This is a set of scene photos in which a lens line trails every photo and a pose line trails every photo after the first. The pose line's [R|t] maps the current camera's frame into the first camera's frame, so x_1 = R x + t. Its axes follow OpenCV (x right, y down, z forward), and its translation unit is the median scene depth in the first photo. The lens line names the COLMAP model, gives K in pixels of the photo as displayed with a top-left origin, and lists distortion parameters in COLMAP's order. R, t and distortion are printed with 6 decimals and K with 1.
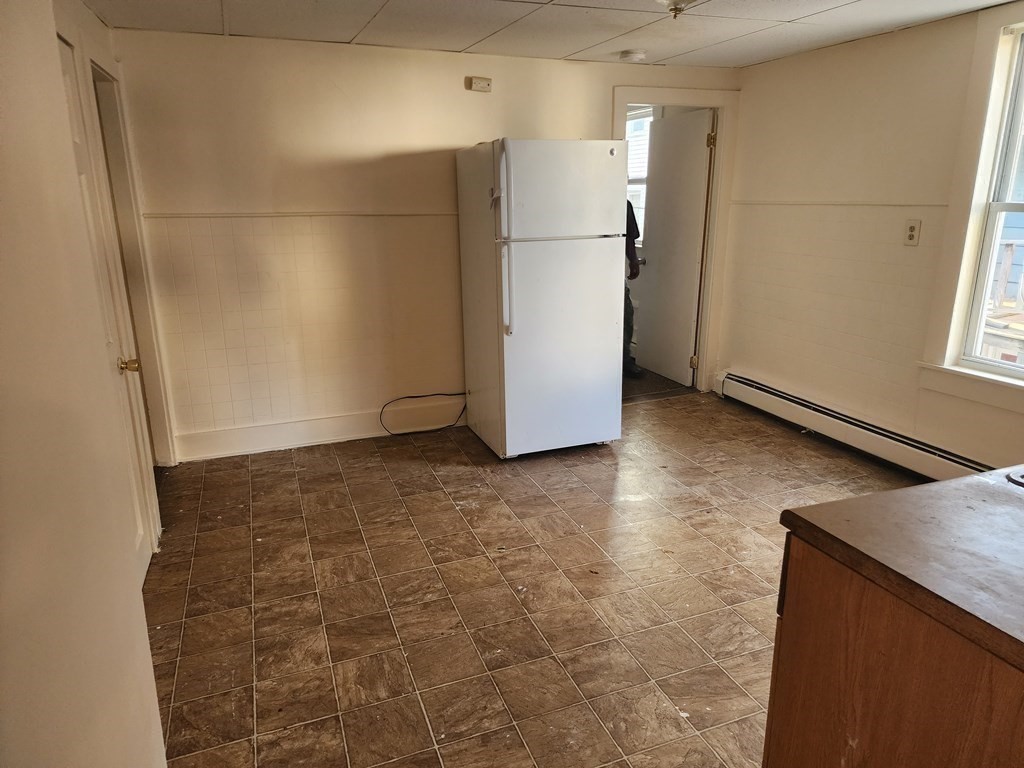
lens RADIAL K [[683.6, 0, 514.8], [0, 683.6, 373.0], [0, 0, 1]] dist [0.066494, -0.062903]
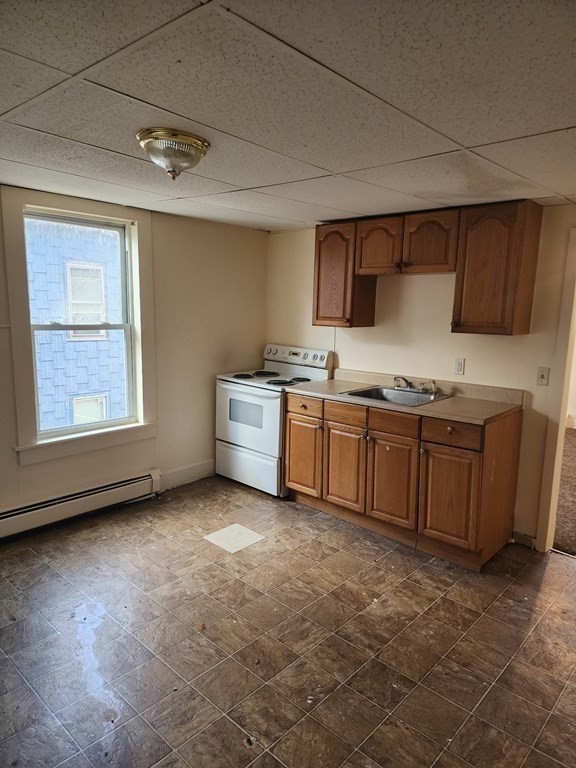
lens RADIAL K [[512.7, 0, 281.9], [0, 512.7, 380.5], [0, 0, 1]] dist [0.066494, -0.062903]
pose [[-0.440310, -0.137537, 0.887249, -0.521638], [0.207139, 0.945978, 0.249437, -0.306327], [-0.873625, 0.293614, -0.388035, 1.022448]]
